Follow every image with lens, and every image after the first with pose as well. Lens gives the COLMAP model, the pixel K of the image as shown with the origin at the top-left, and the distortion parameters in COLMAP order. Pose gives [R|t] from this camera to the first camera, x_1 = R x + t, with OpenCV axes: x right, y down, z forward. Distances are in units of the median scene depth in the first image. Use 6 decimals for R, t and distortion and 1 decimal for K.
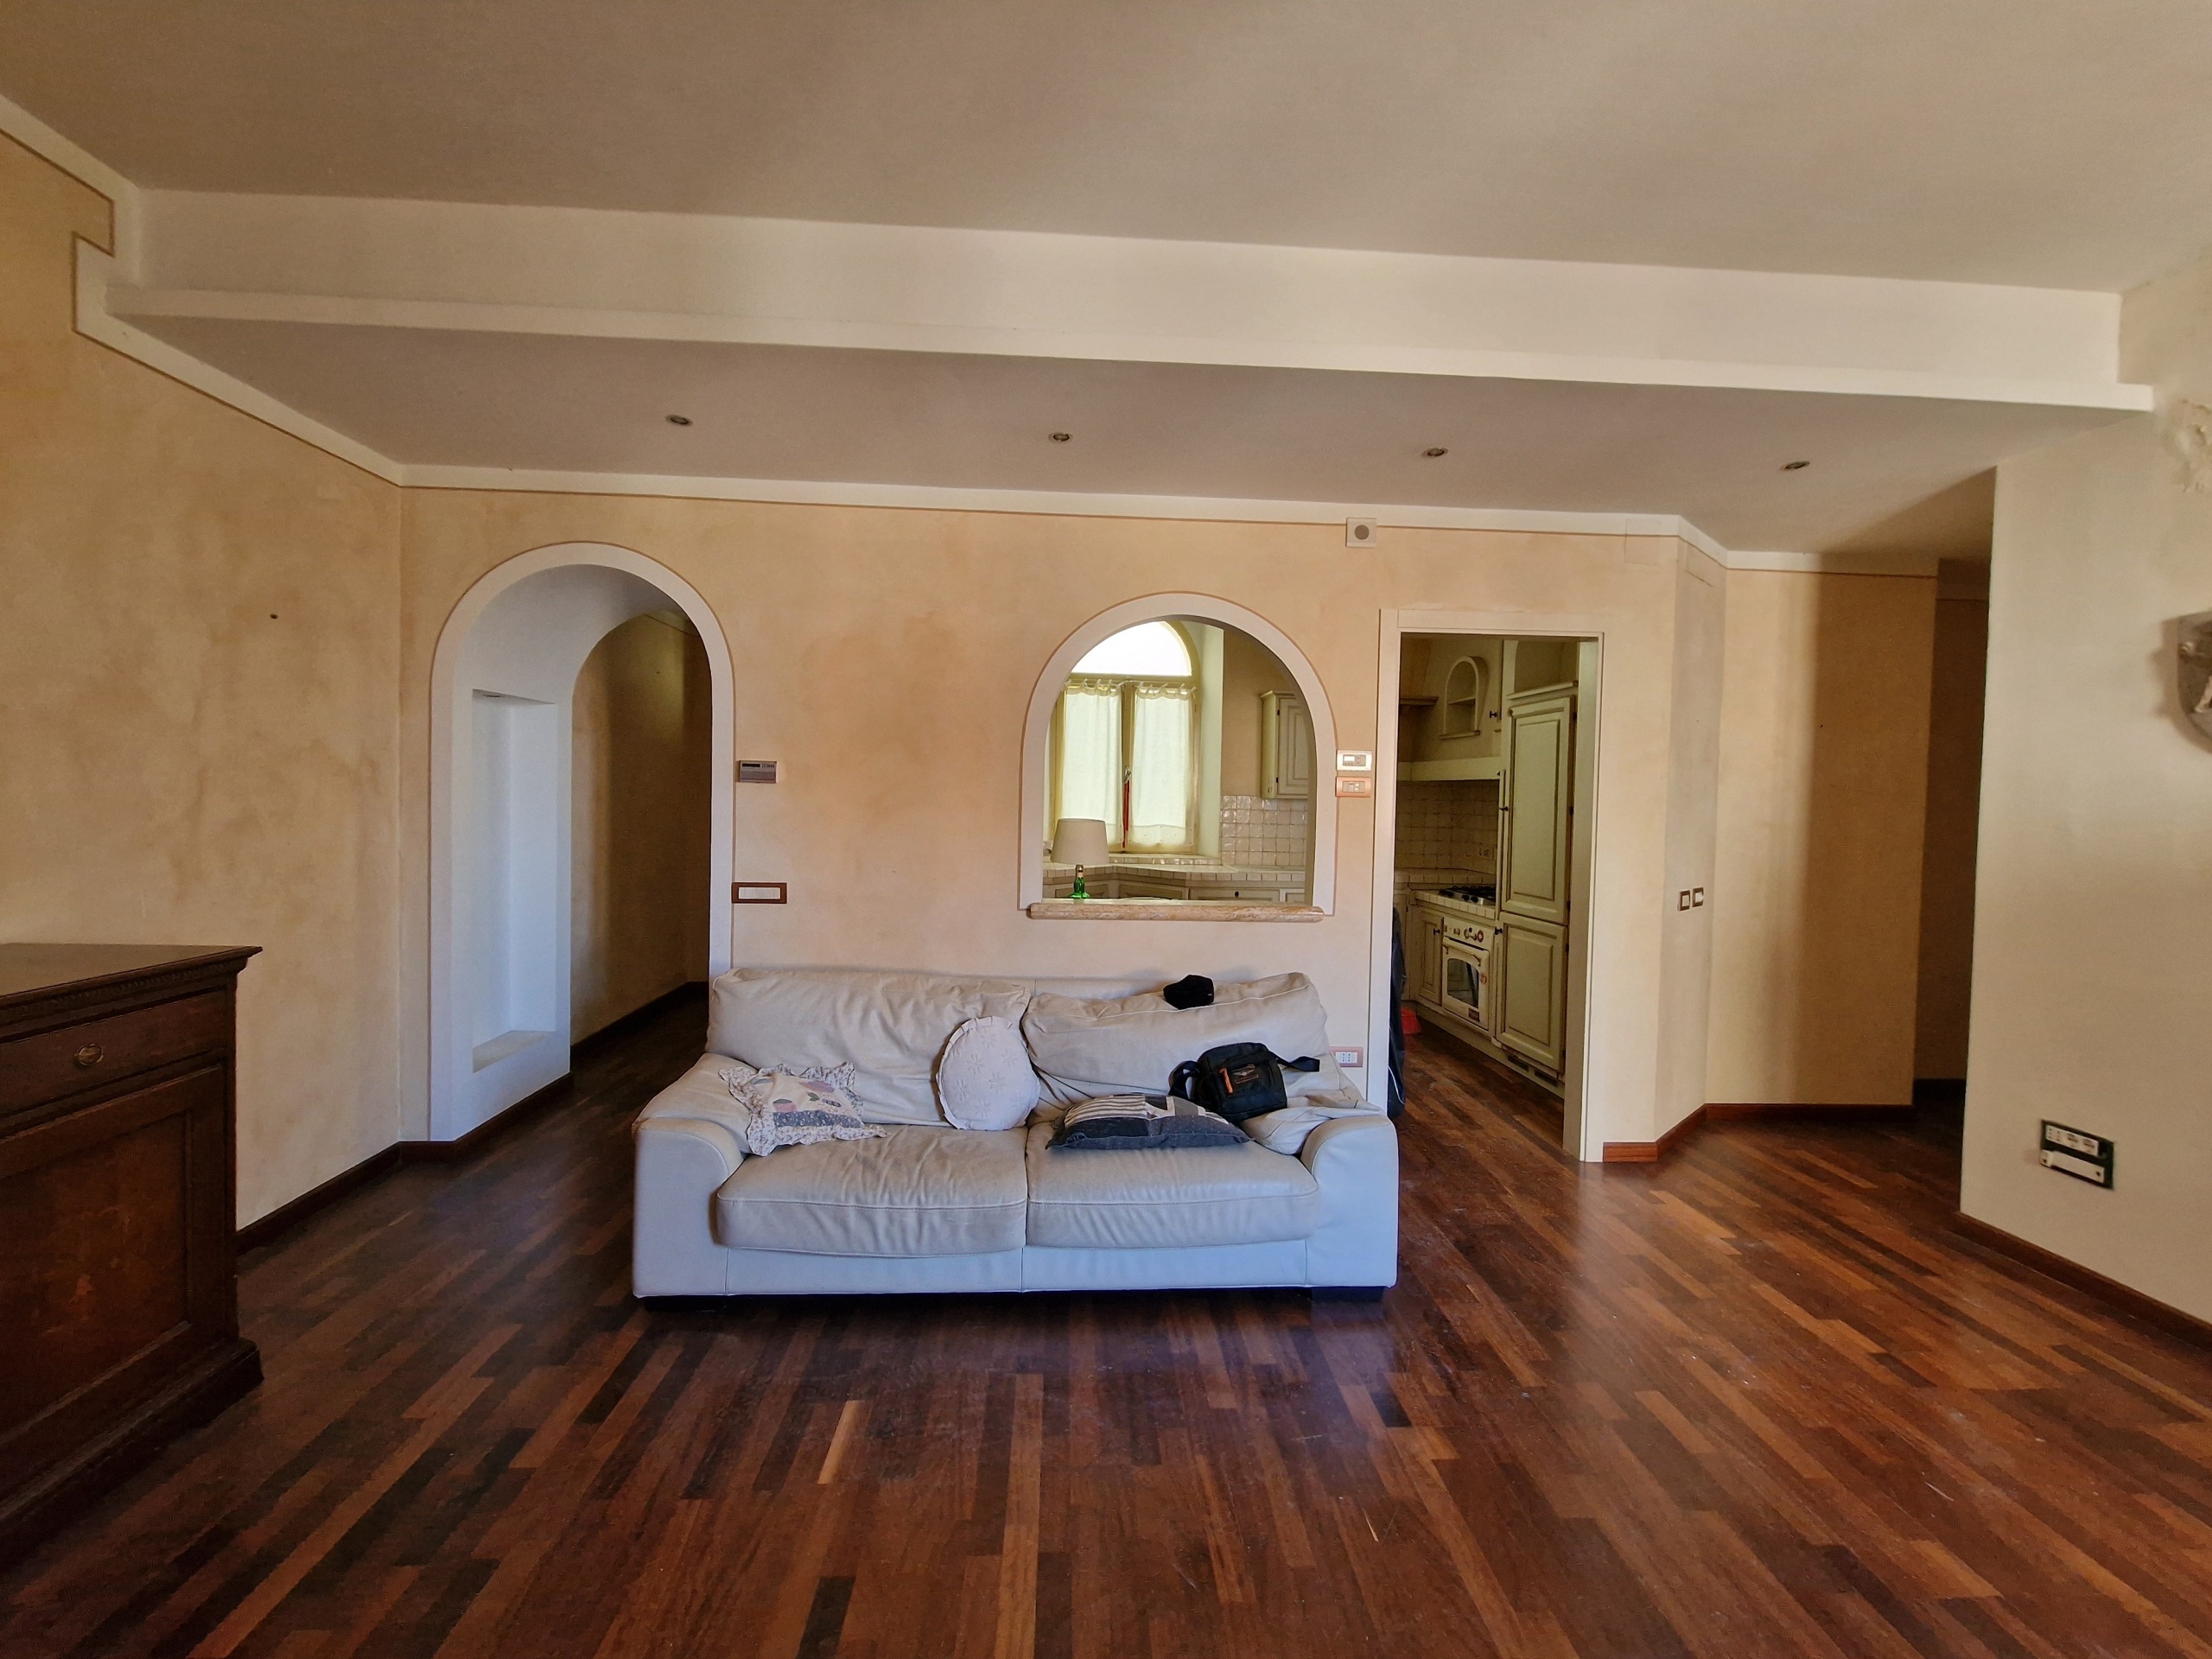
lens RADIAL K [[906.8, 0, 1106.7], [0, 906.8, 821.5], [0, 0, 1]] dist [0.001733, -0.000694]
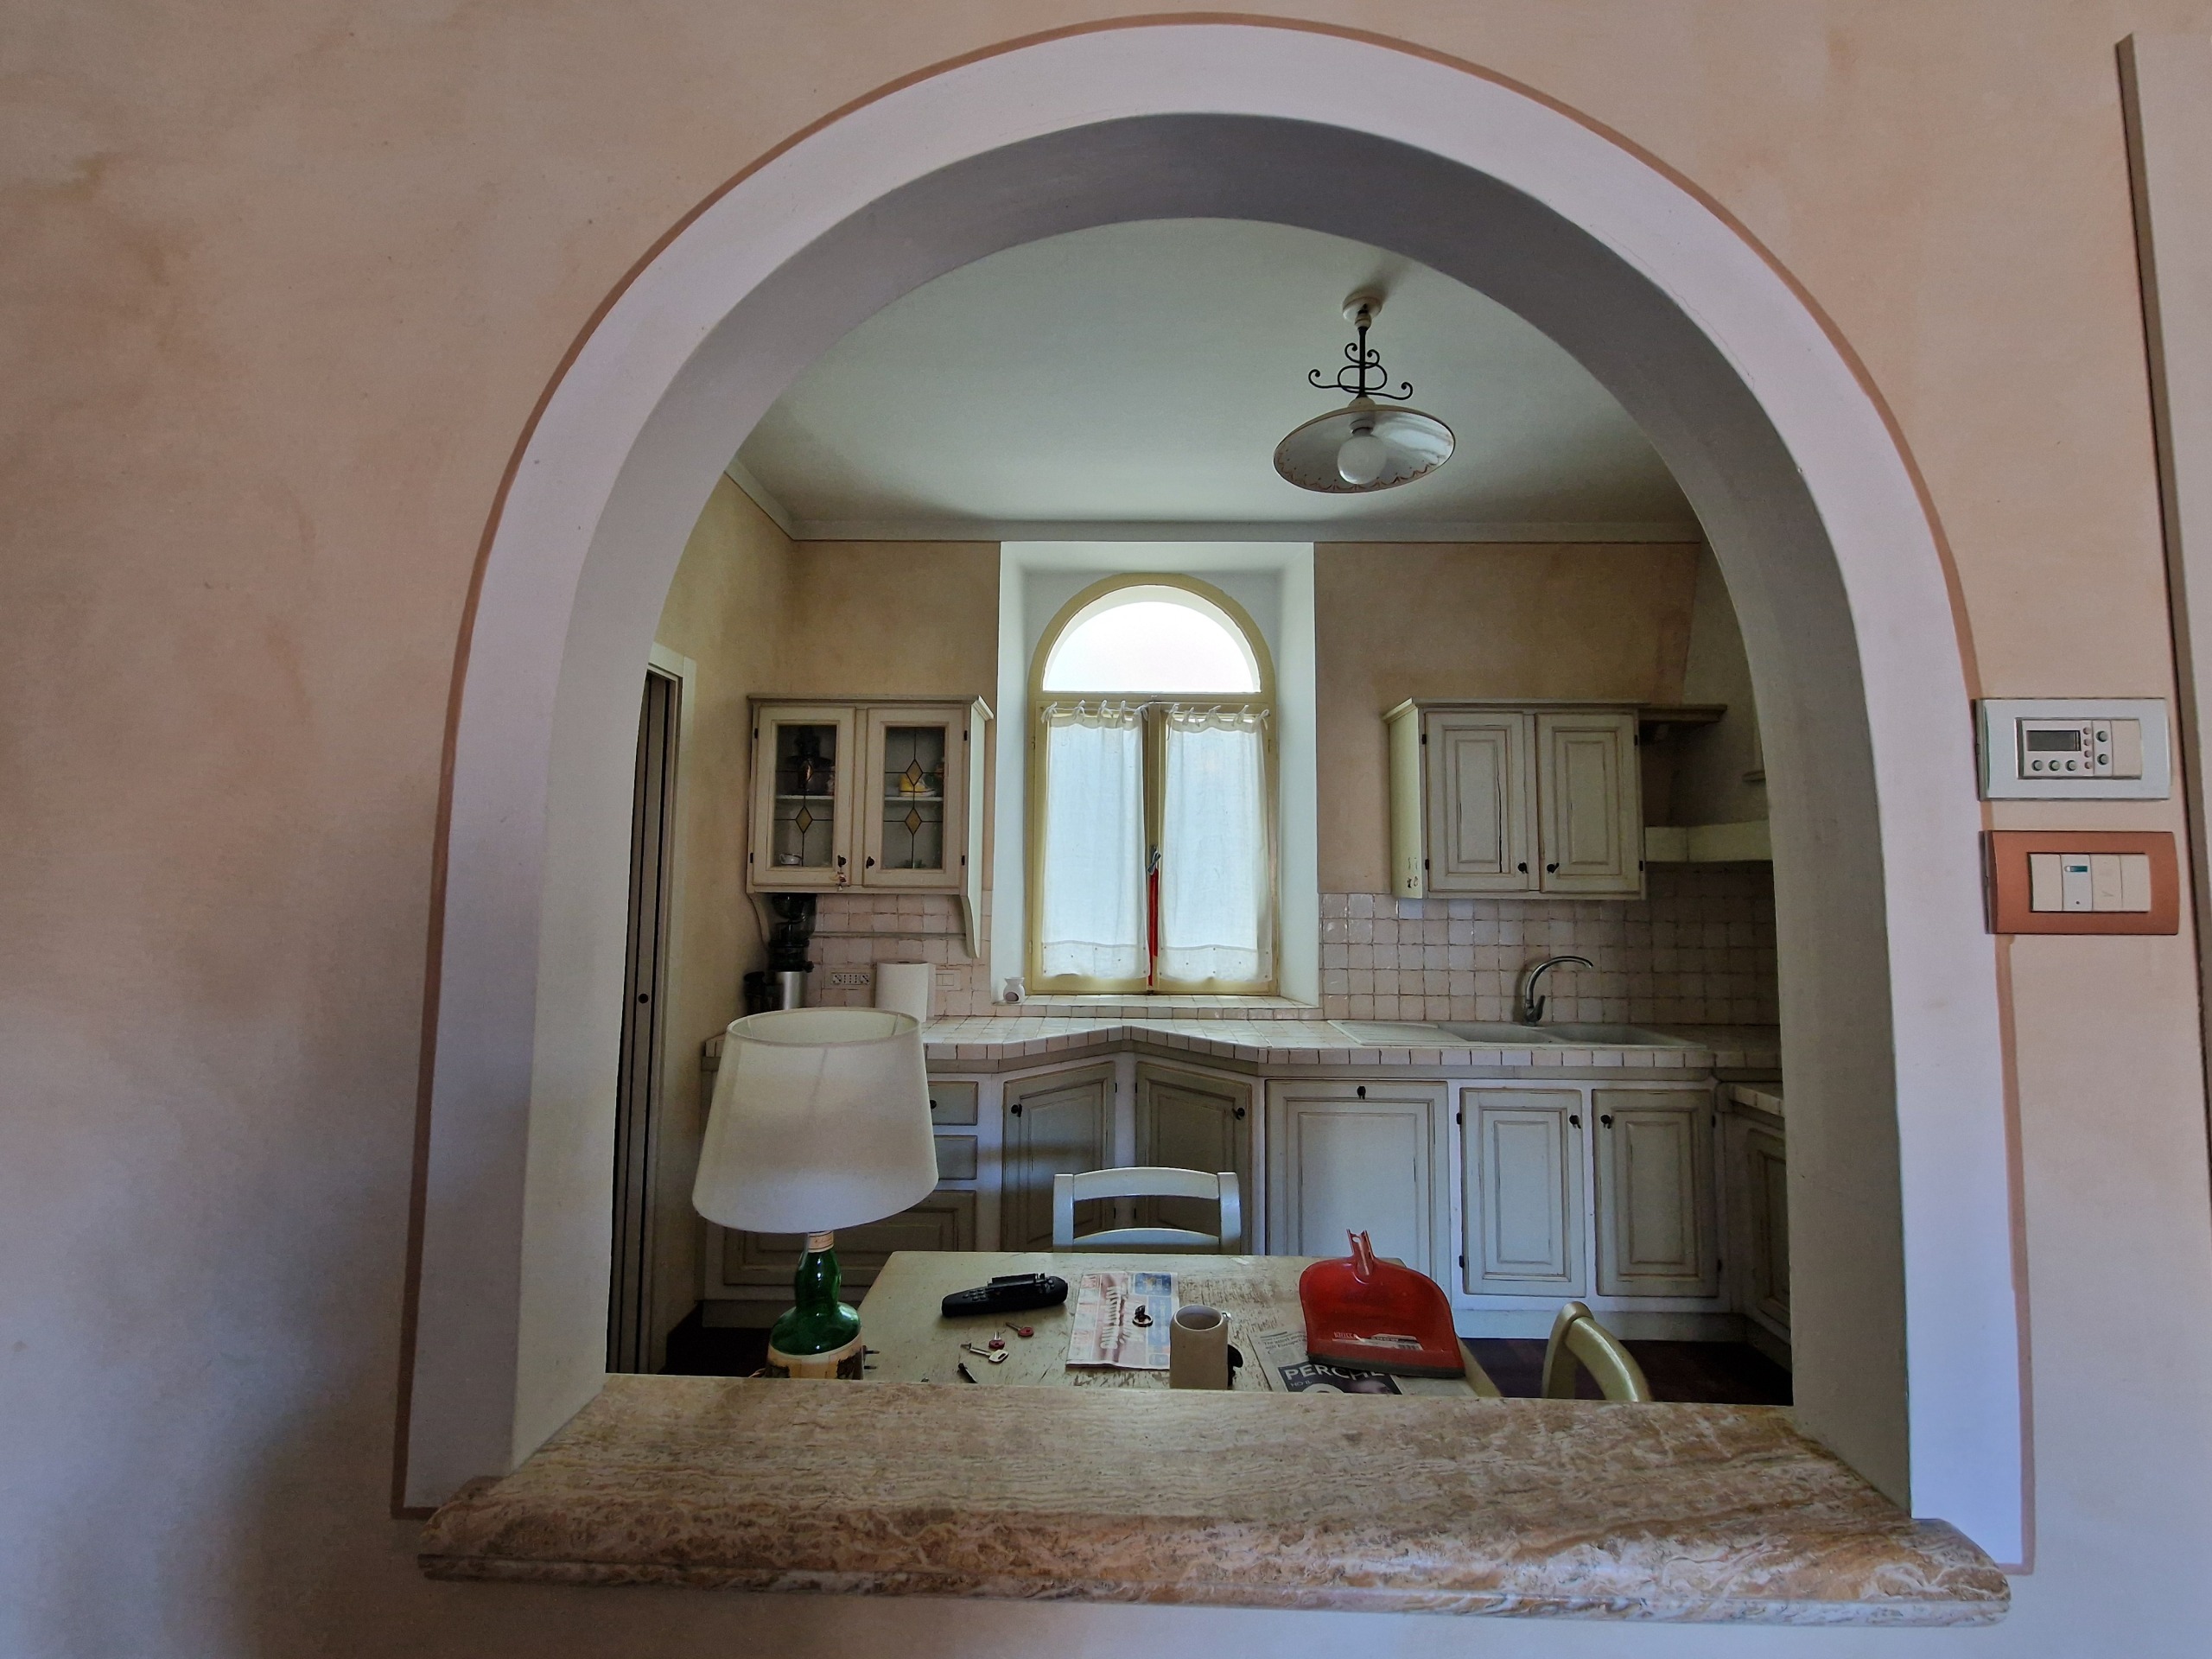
lens RADIAL K [[906.8, 0, 1106.7], [0, 906.8, 821.5], [0, 0, 1]] dist [0.001733, -0.000694]
pose [[0.996334, -0.018958, -0.083420, 0.080879], [0.010587, 0.994964, -0.099668, -0.035170], [0.084889, 0.098420, 0.991518, 0.808676]]
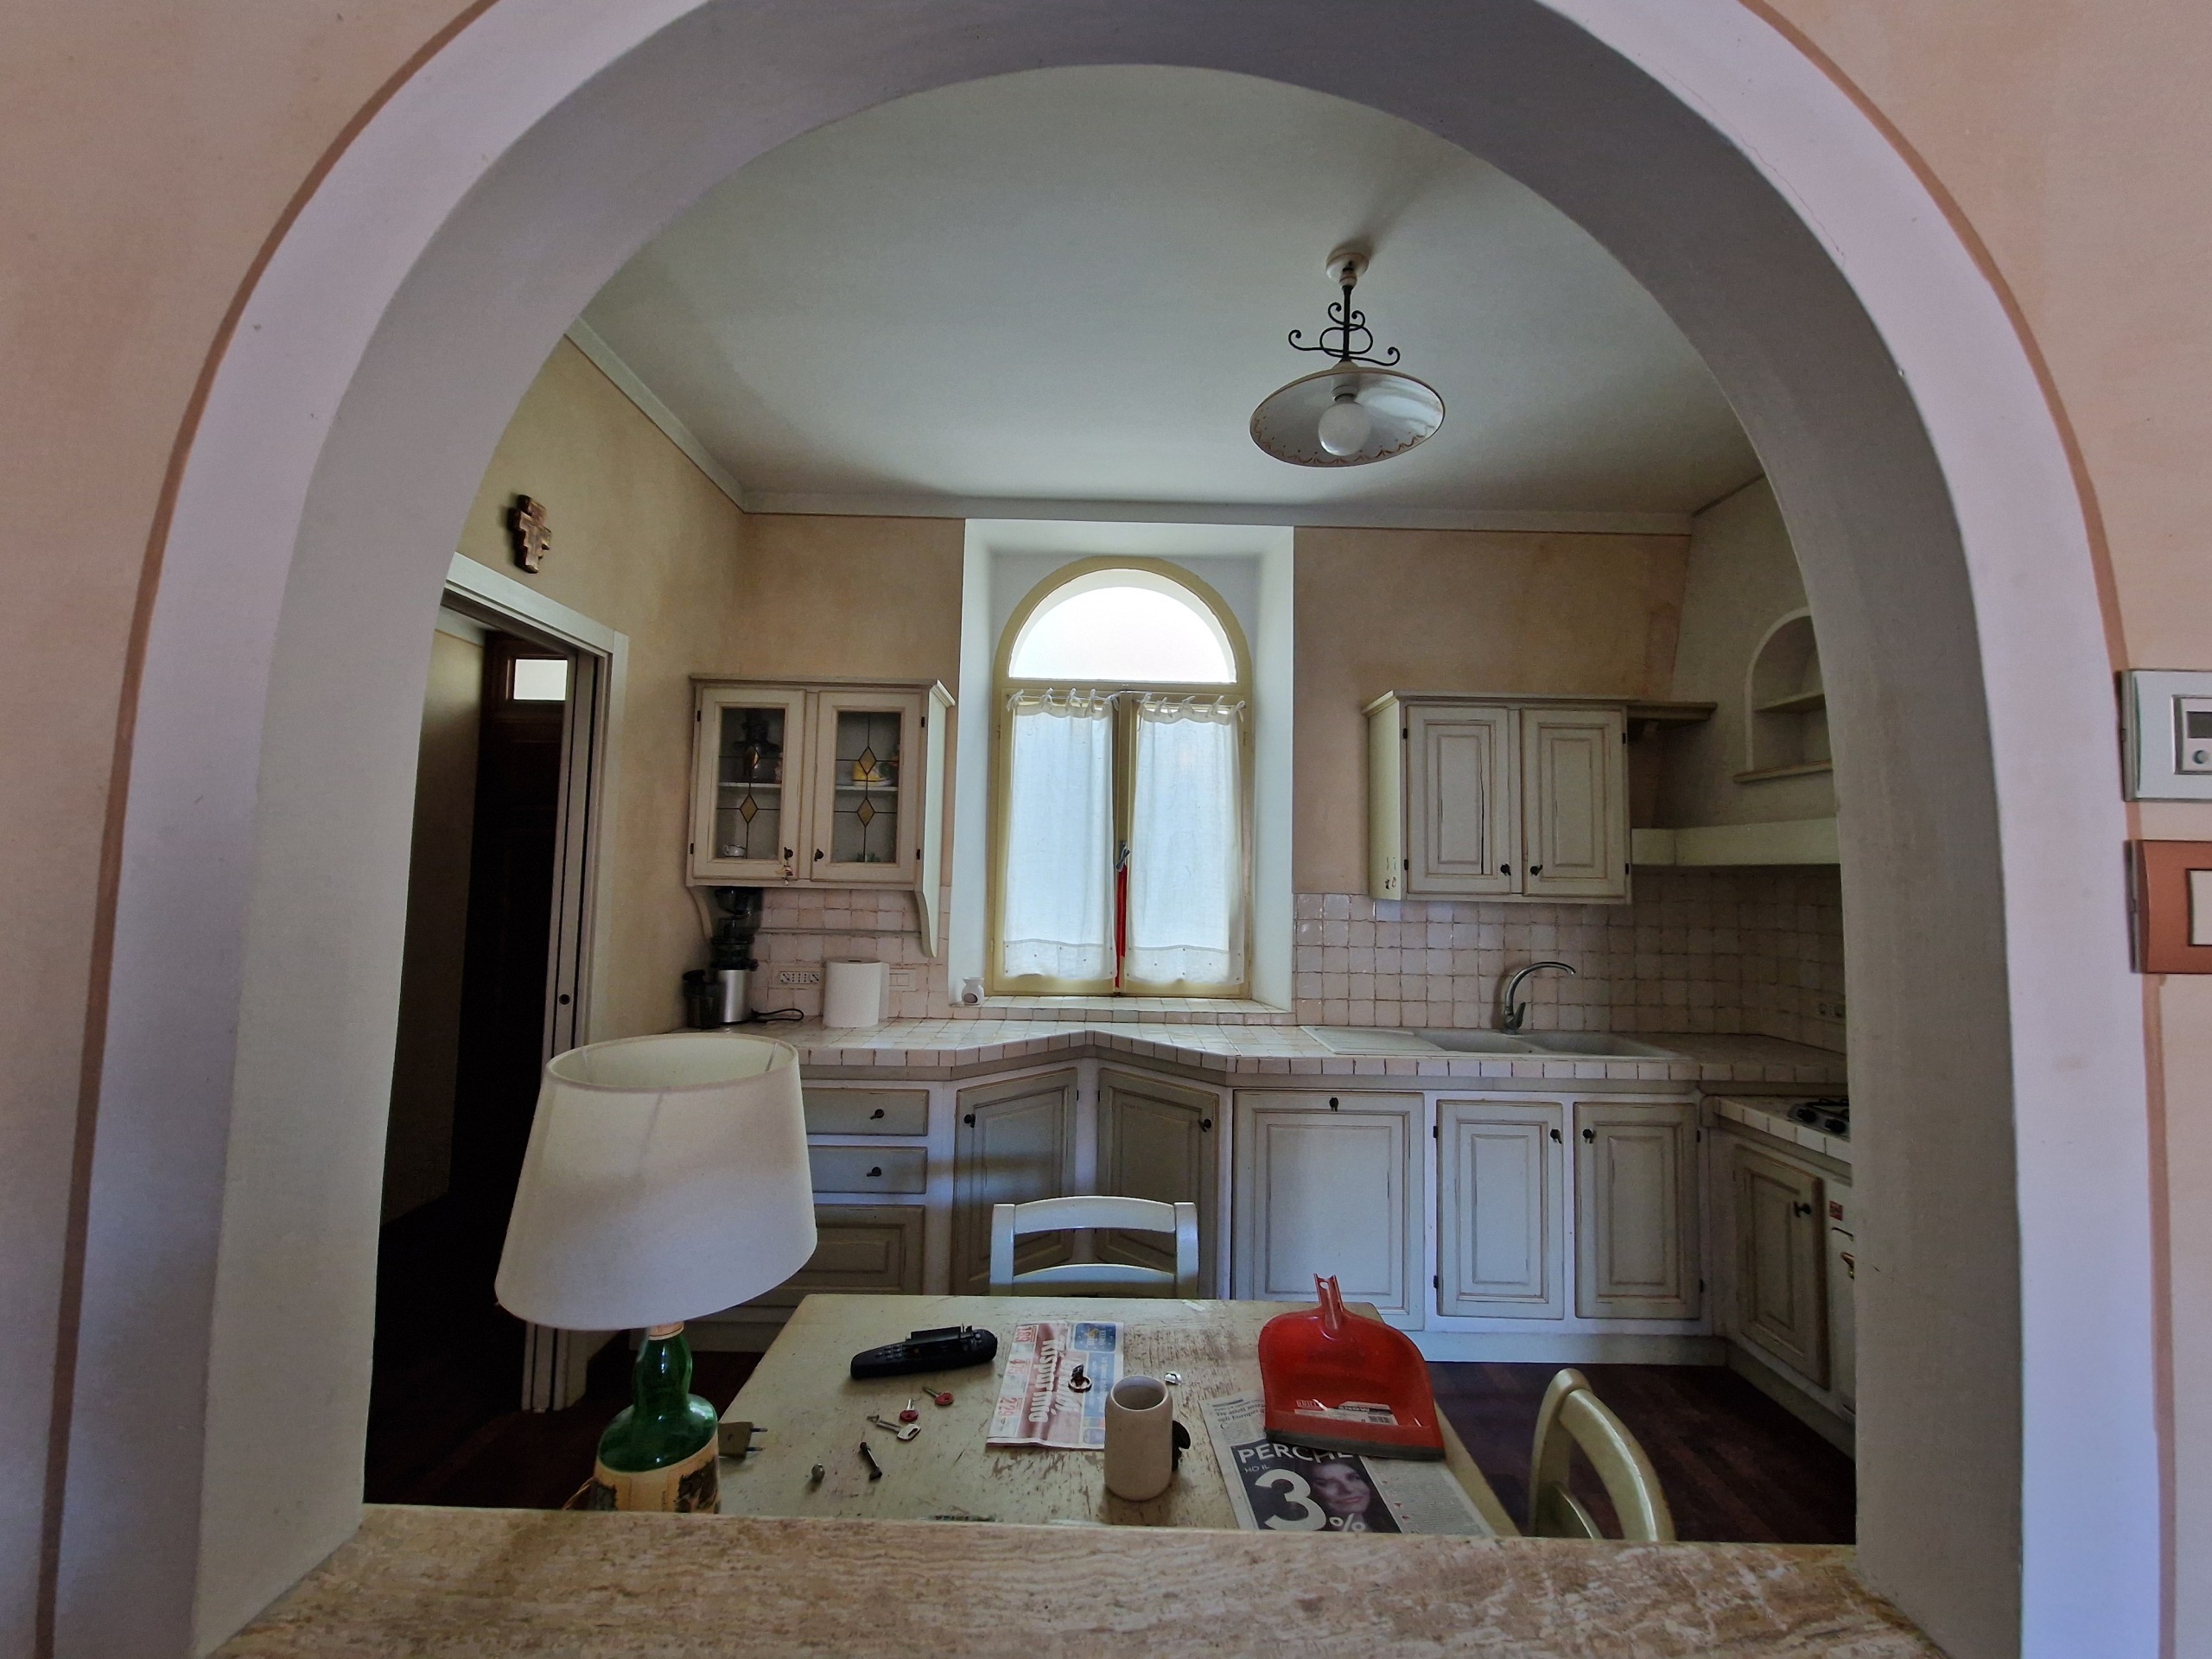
lens RADIAL K [[906.8, 0, 1106.7], [0, 906.8, 821.5], [0, 0, 1]] dist [0.001733, -0.000694]
pose [[0.998124, -0.004871, -0.061030, 0.091735], [-0.000849, 0.995633, -0.093351, -0.039651], [0.061218, 0.093228, 0.993761, 0.859416]]
